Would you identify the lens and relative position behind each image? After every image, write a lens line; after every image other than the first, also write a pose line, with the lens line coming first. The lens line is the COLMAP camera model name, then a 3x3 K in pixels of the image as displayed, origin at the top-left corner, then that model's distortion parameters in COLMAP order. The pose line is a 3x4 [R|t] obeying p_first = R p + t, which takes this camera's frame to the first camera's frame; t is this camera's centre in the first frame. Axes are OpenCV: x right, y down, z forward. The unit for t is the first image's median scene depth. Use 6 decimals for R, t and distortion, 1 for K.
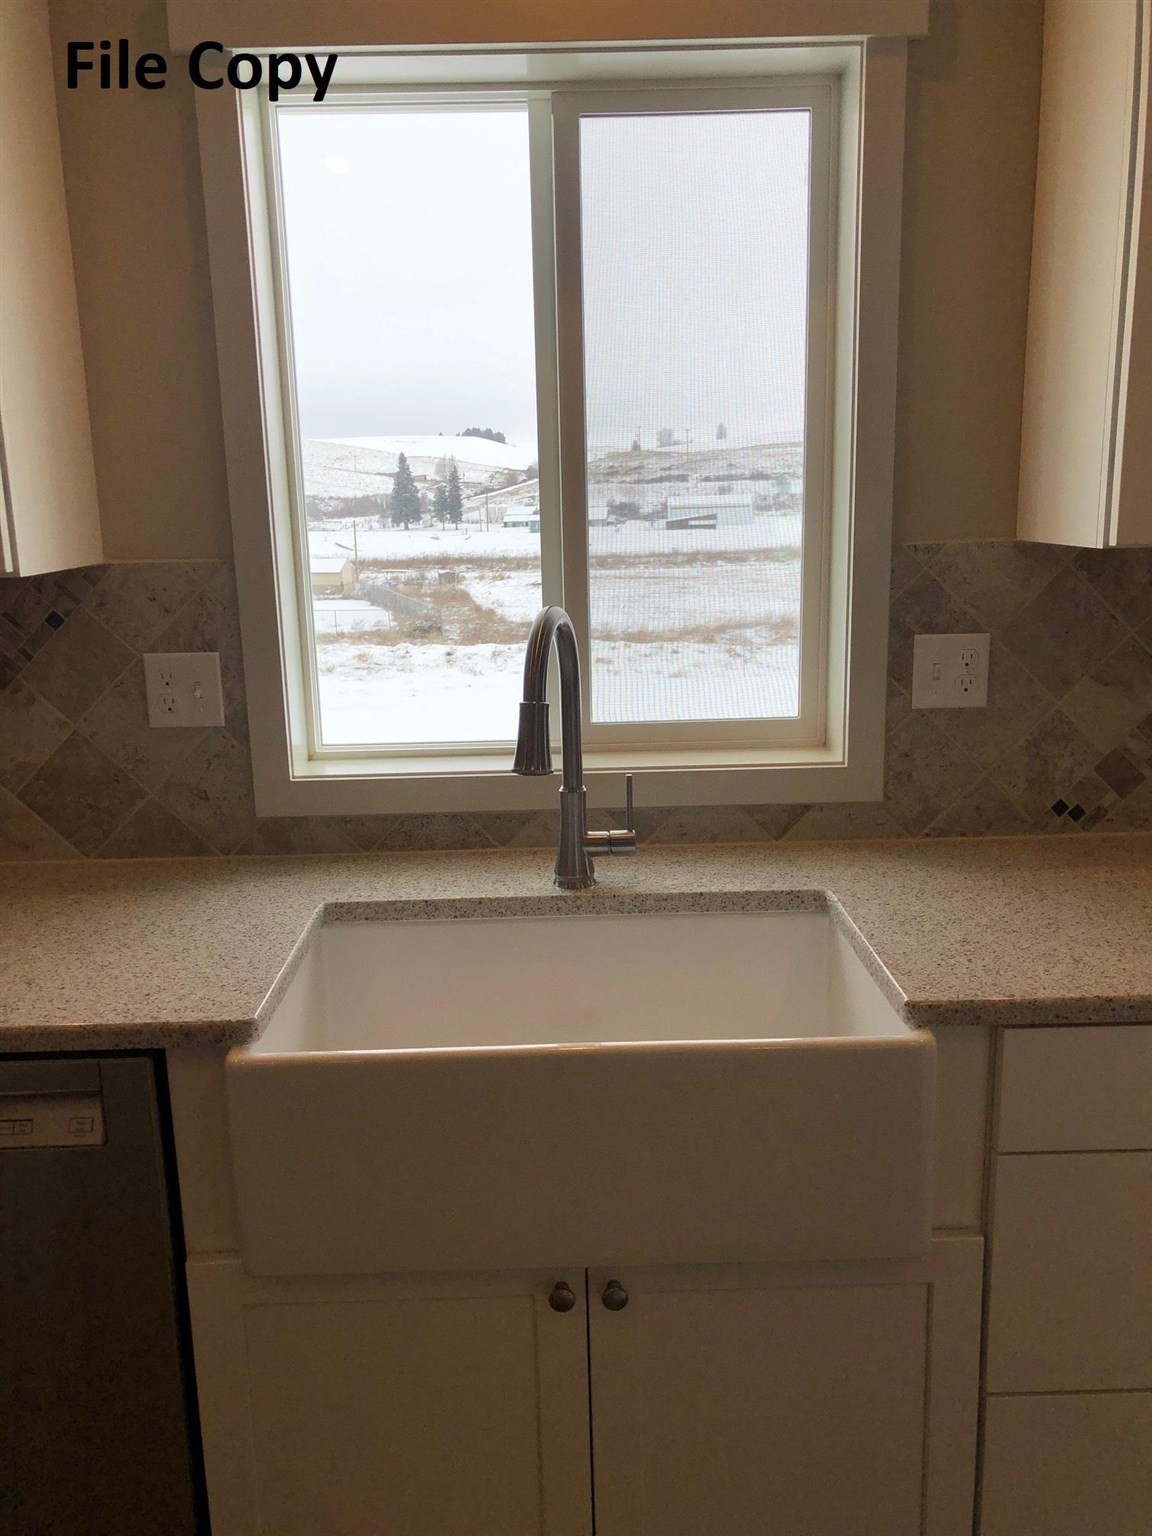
lens RADIAL K [[1253.7, 0, 576.0], [0, 1253.7, 768.0], [0, 0, 1]] dist [0.043106, -0.056885]
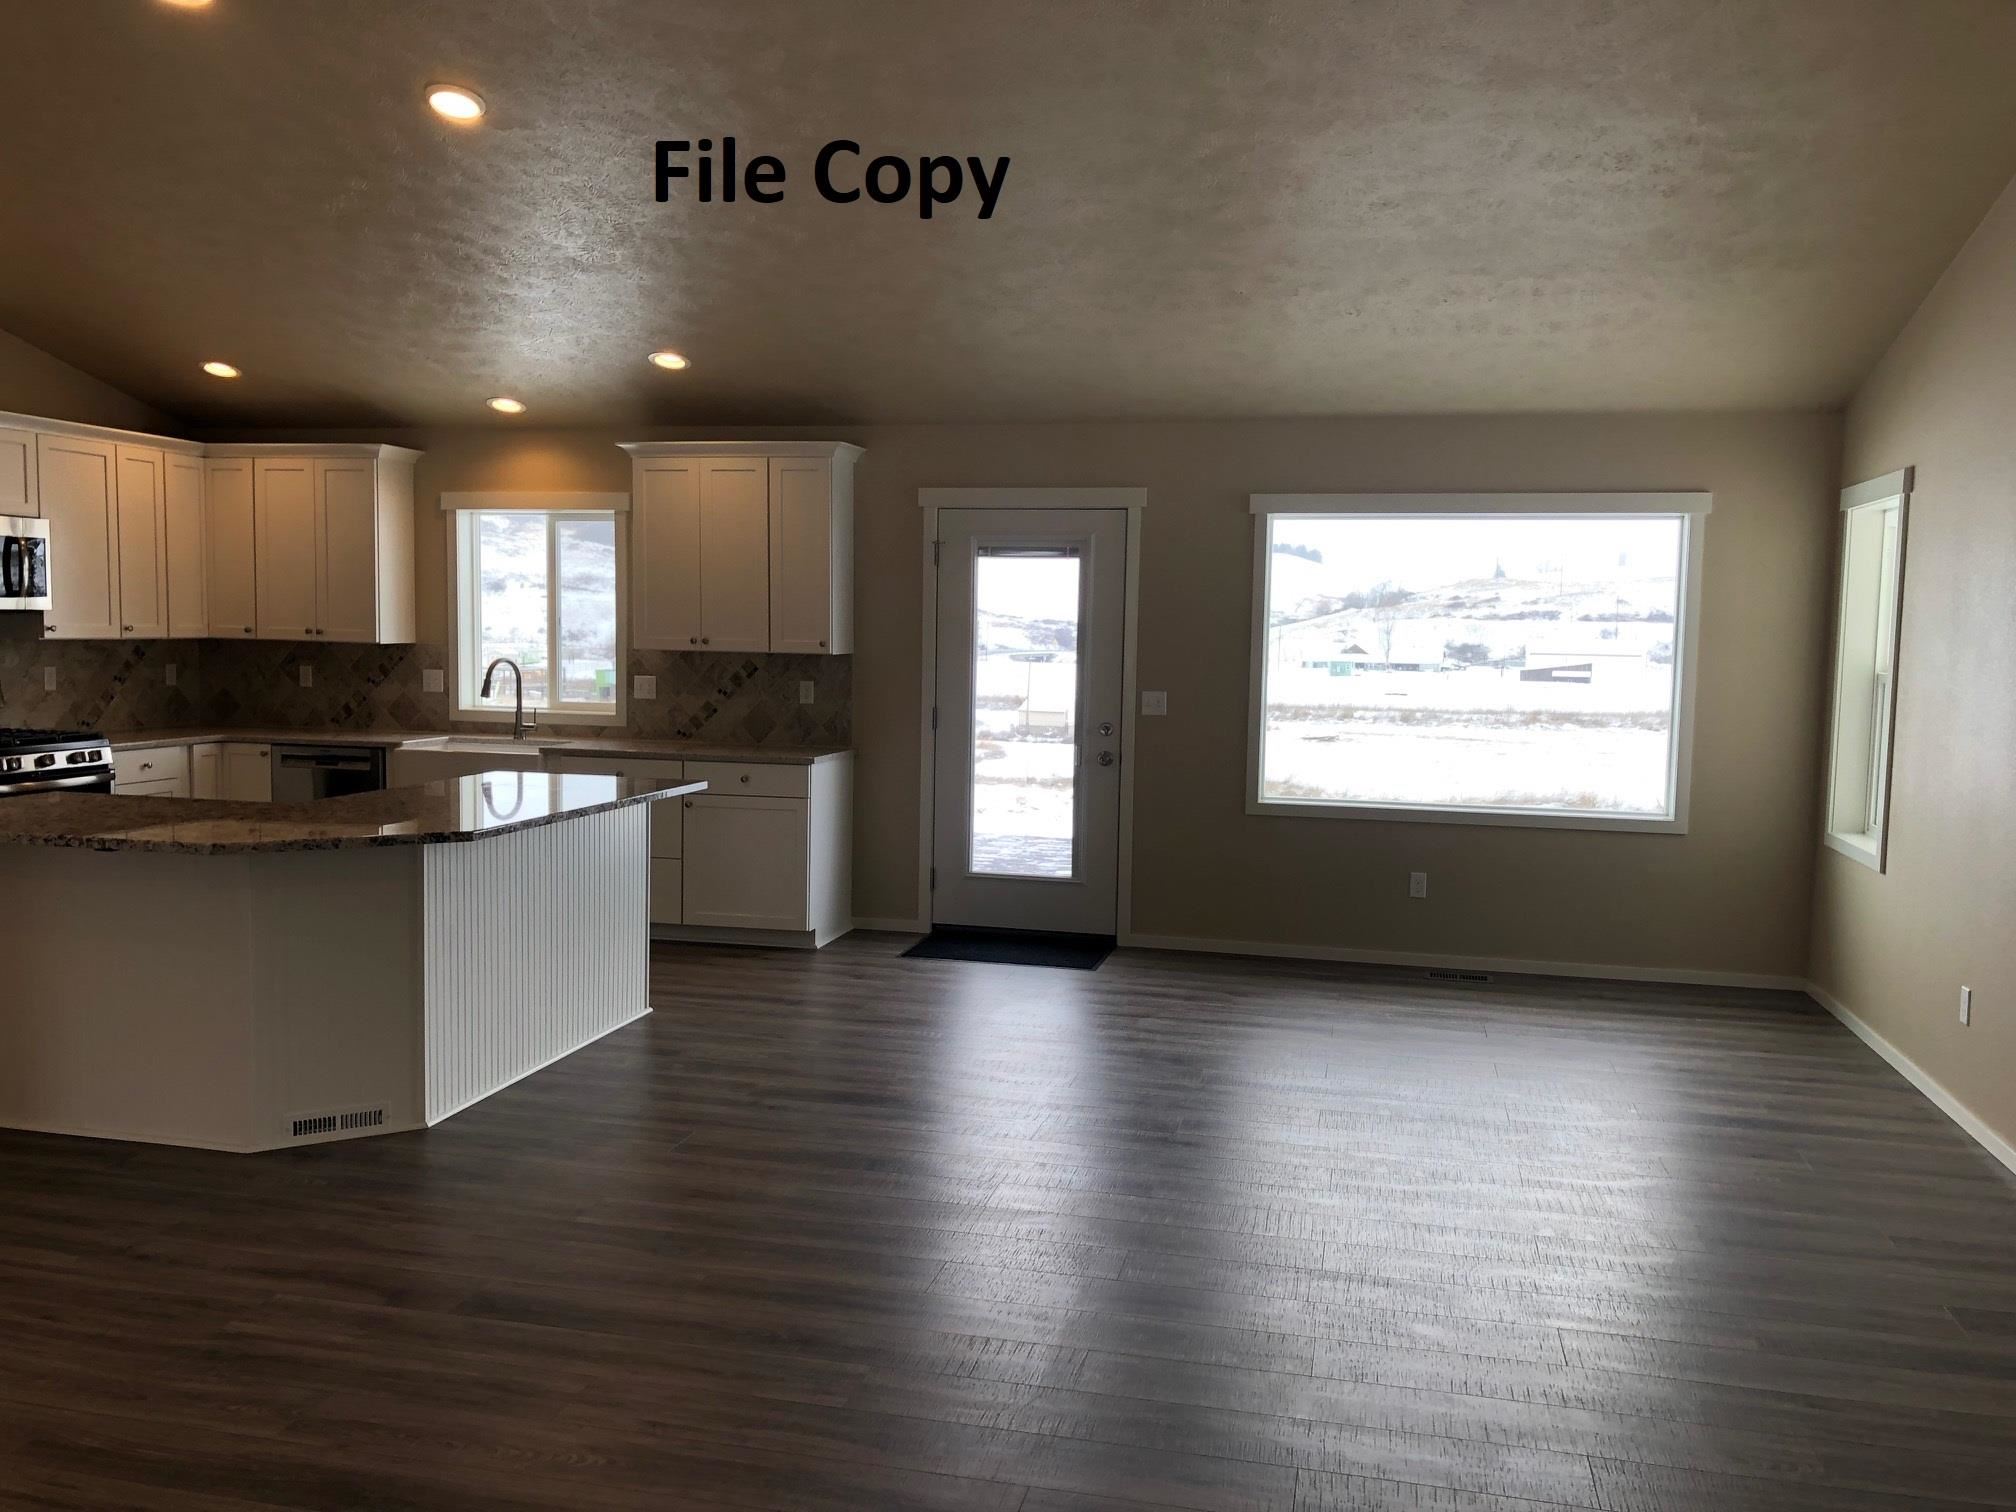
lens RADIAL K [[1677.3, 0, 1060.4], [0, 1677.3, 765.1], [0, 0, 1]] dist [0.002380, -0.009225]
pose [[0.974396, 0.060420, -0.216569, 2.291609], [-0.087896, 0.988928, -0.119566, 0.545854], [0.206947, 0.135540, 0.968918, -2.952550]]
